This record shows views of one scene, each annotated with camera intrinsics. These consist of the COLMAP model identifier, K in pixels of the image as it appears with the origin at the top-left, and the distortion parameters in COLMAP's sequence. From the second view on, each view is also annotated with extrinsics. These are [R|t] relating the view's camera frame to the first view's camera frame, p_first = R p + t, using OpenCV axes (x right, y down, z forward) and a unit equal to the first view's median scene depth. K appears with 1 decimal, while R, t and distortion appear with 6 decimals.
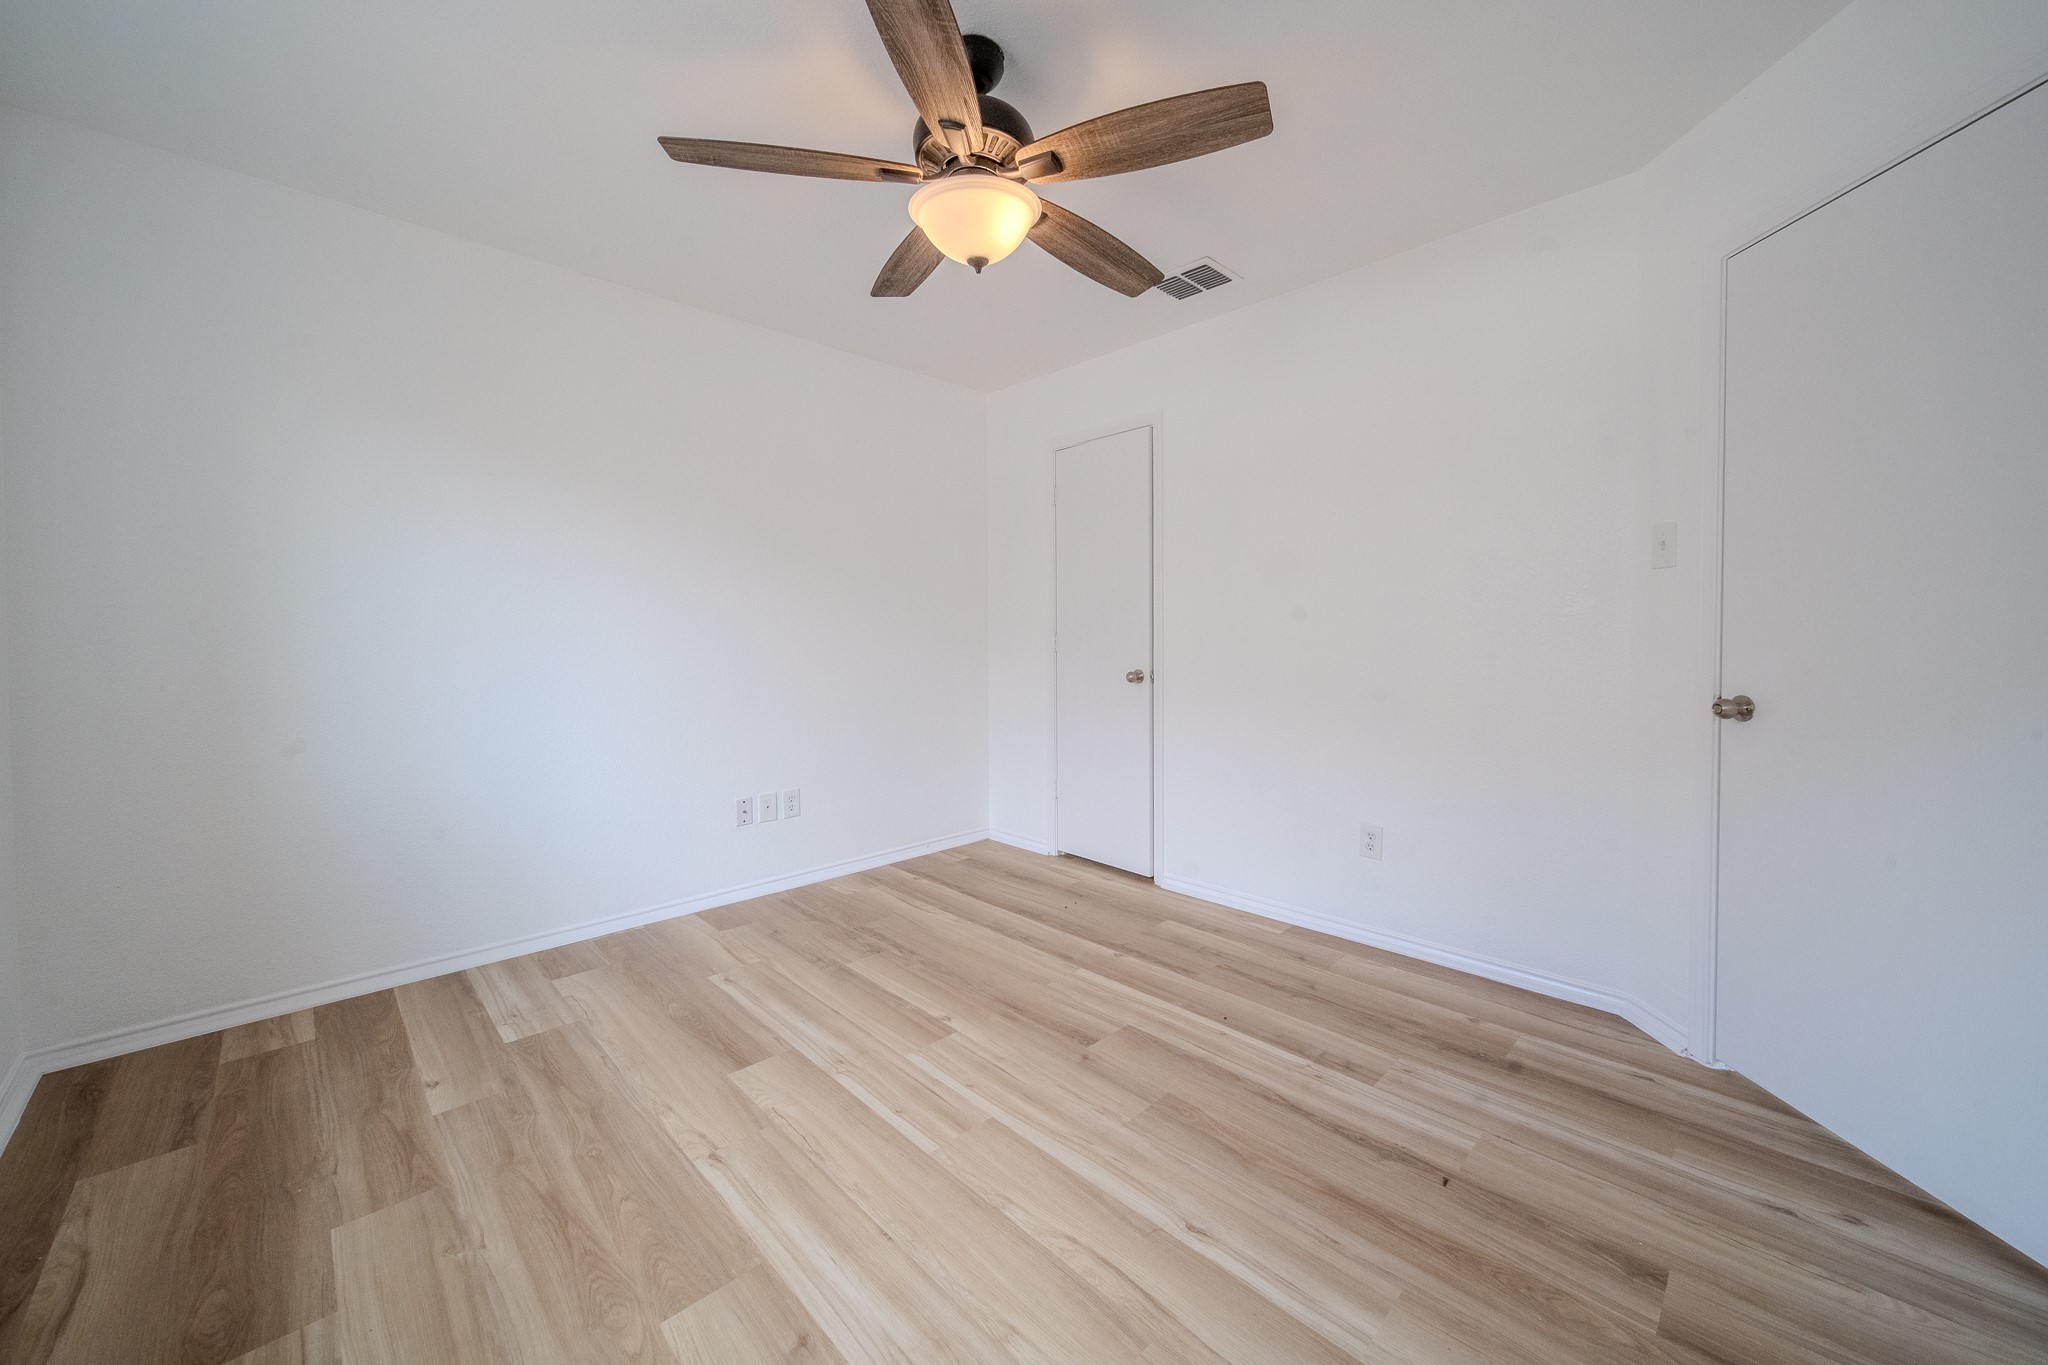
lens RADIAL K [[776.4, 0, 1054.1], [0, 776.4, 657.5], [0, 0, 1]] dist [-0.001475, -0.000463]
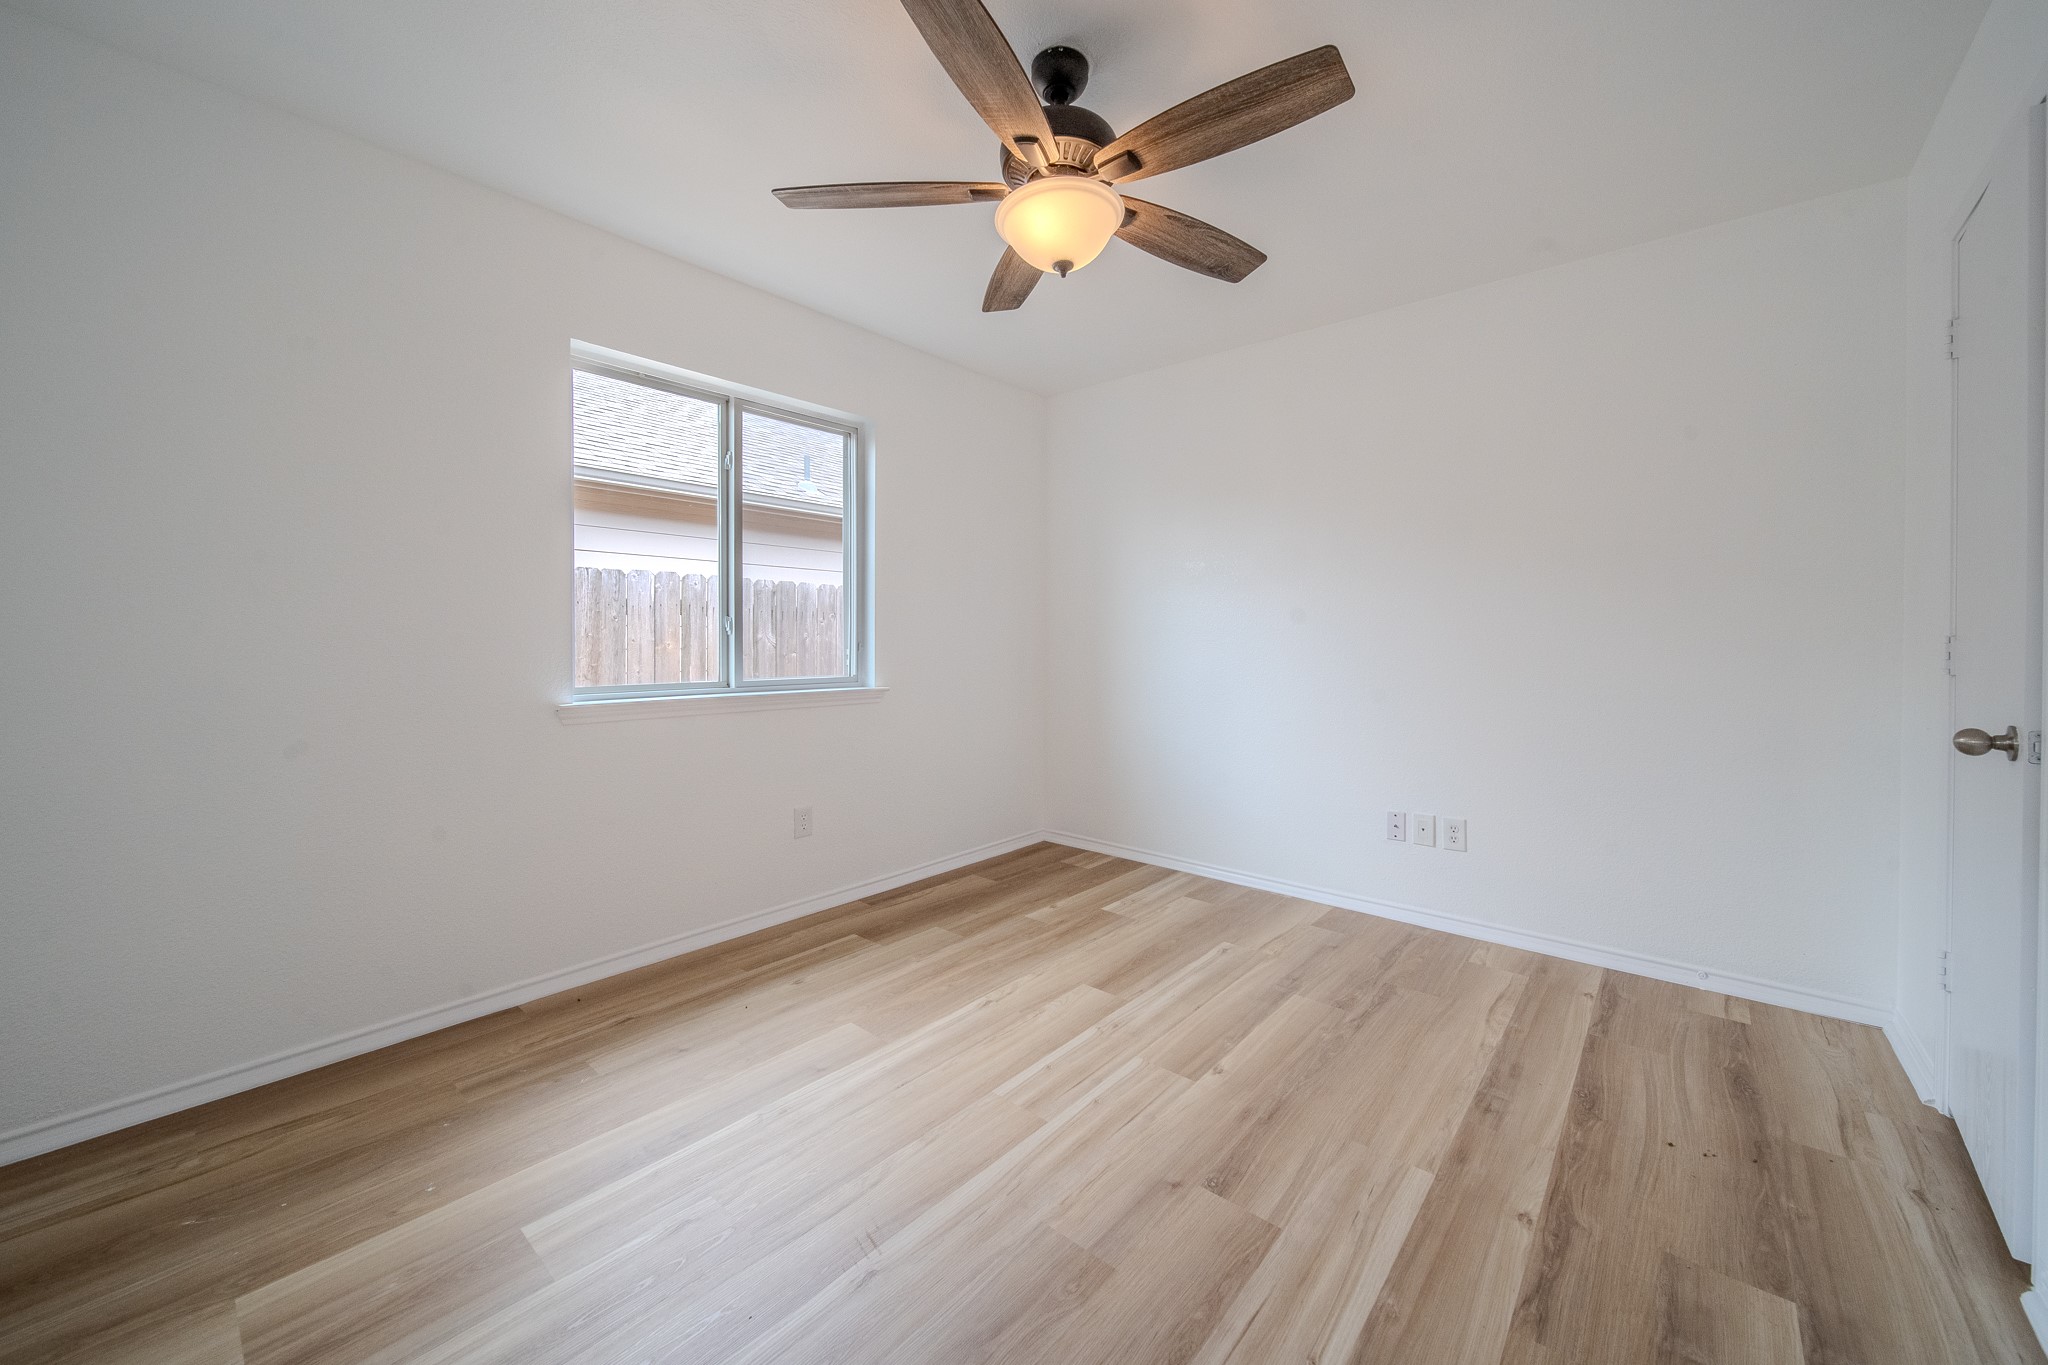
lens RADIAL K [[753.7, 0, 1031.1], [0, 753.7, 654.0], [0, 0, 1]] dist [-0.001861, -0.000333]
pose [[0.072077, 0.025738, -0.997067, 0.745766], [-0.032203, 0.999206, 0.023466, -0.025731], [0.996879, 0.030417, 0.072849, 0.766045]]
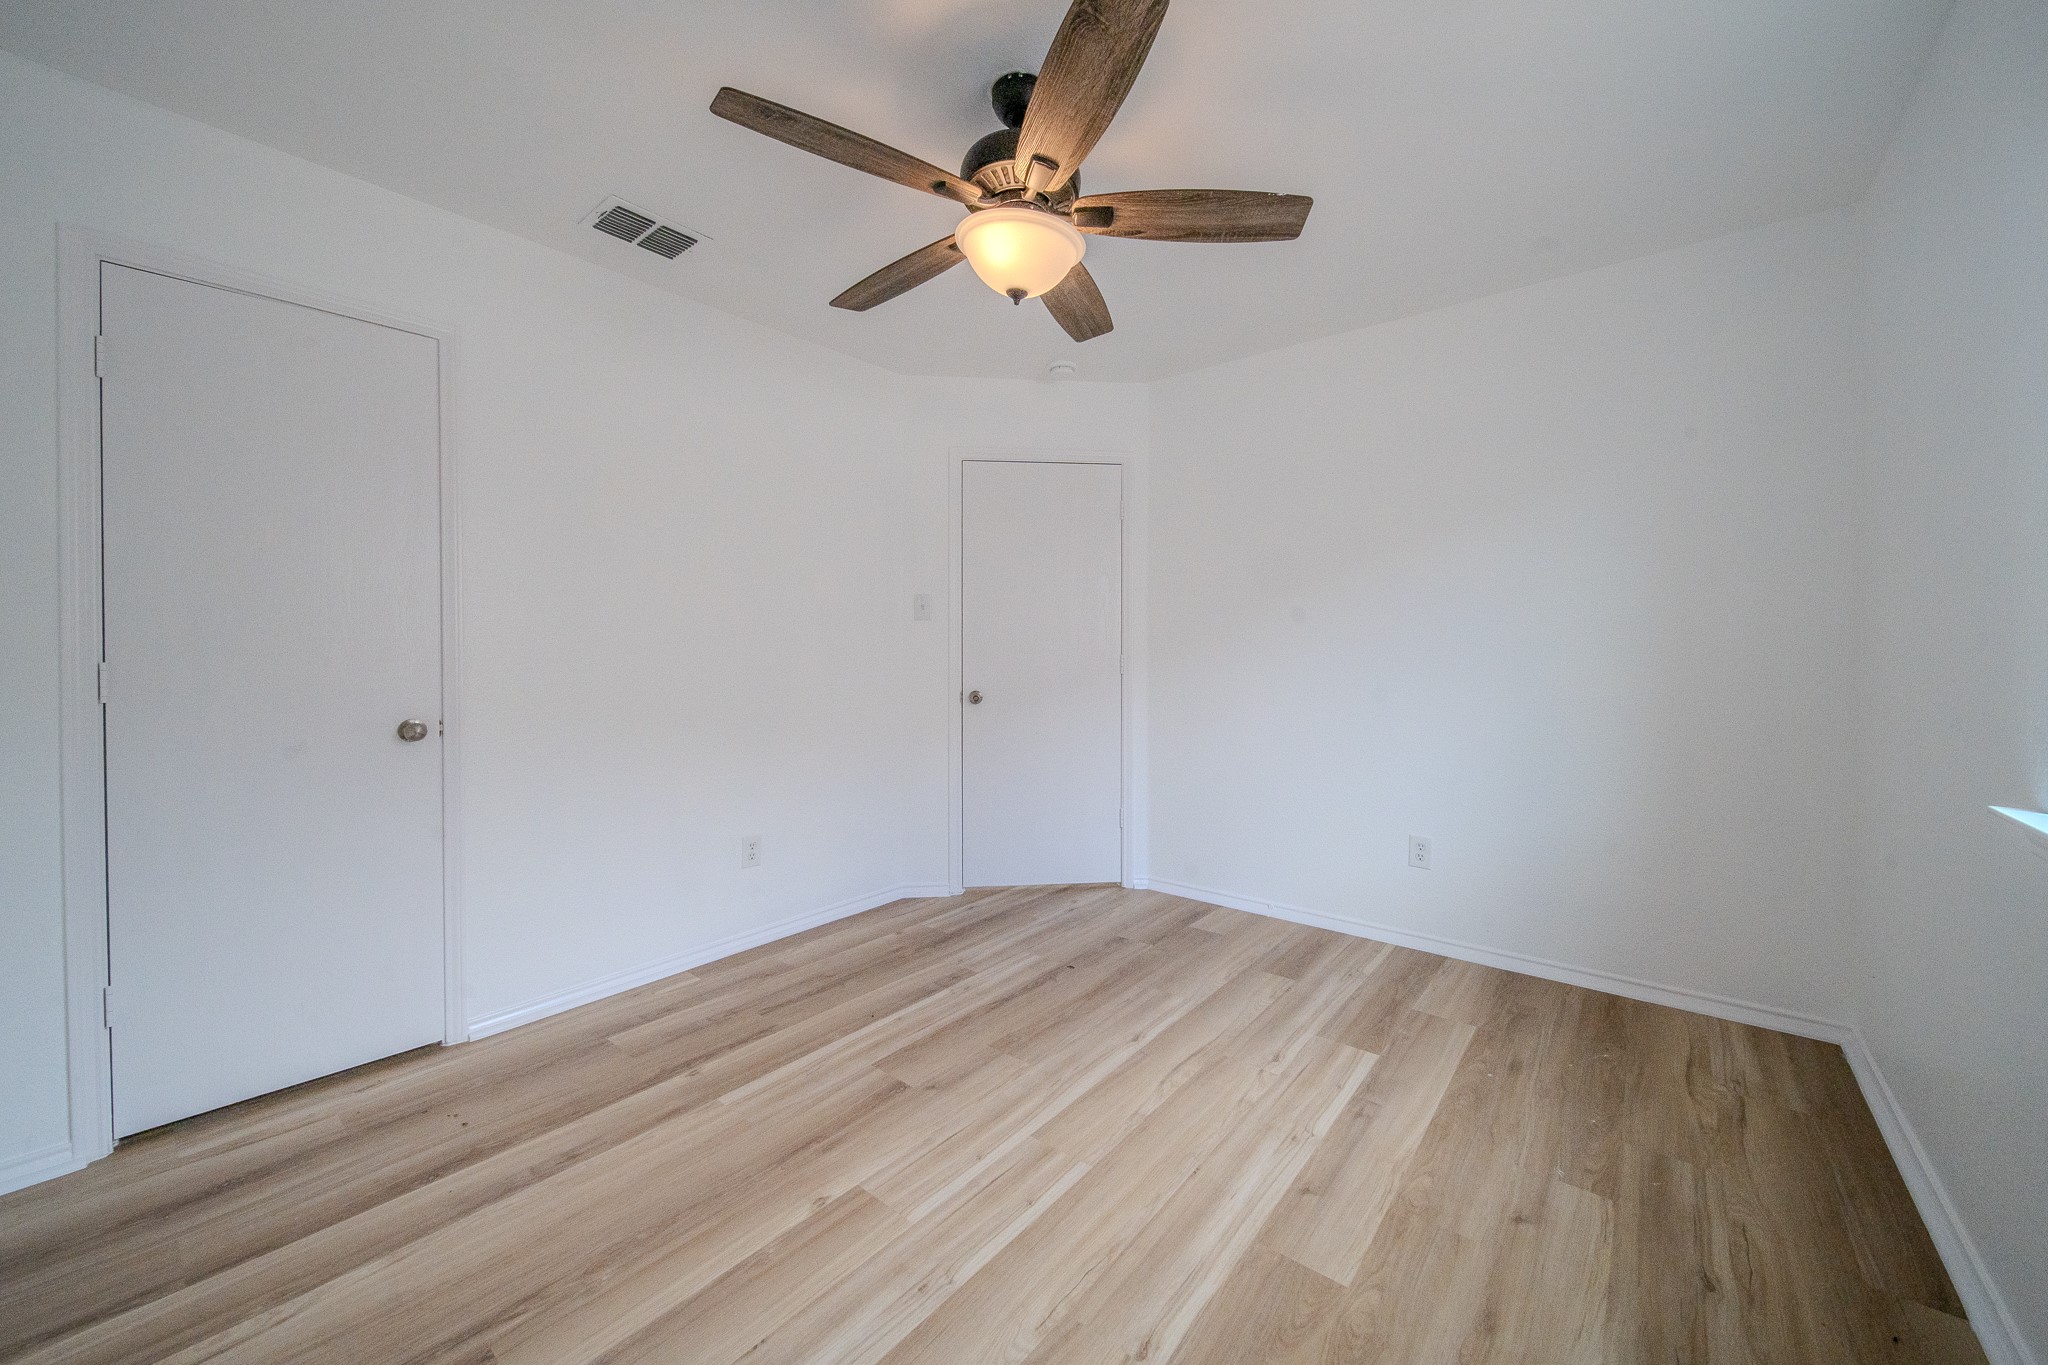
lens RADIAL K [[776.4, 0, 1054.1], [0, 776.4, 657.5], [0, 0, 1]] dist [-0.001475, -0.000463]
pose [[-0.124960, -0.005497, 0.992147, -0.944169], [0.030259, 0.999498, 0.009349, -0.040995], [-0.991700, 0.031190, -0.124731, 0.927190]]
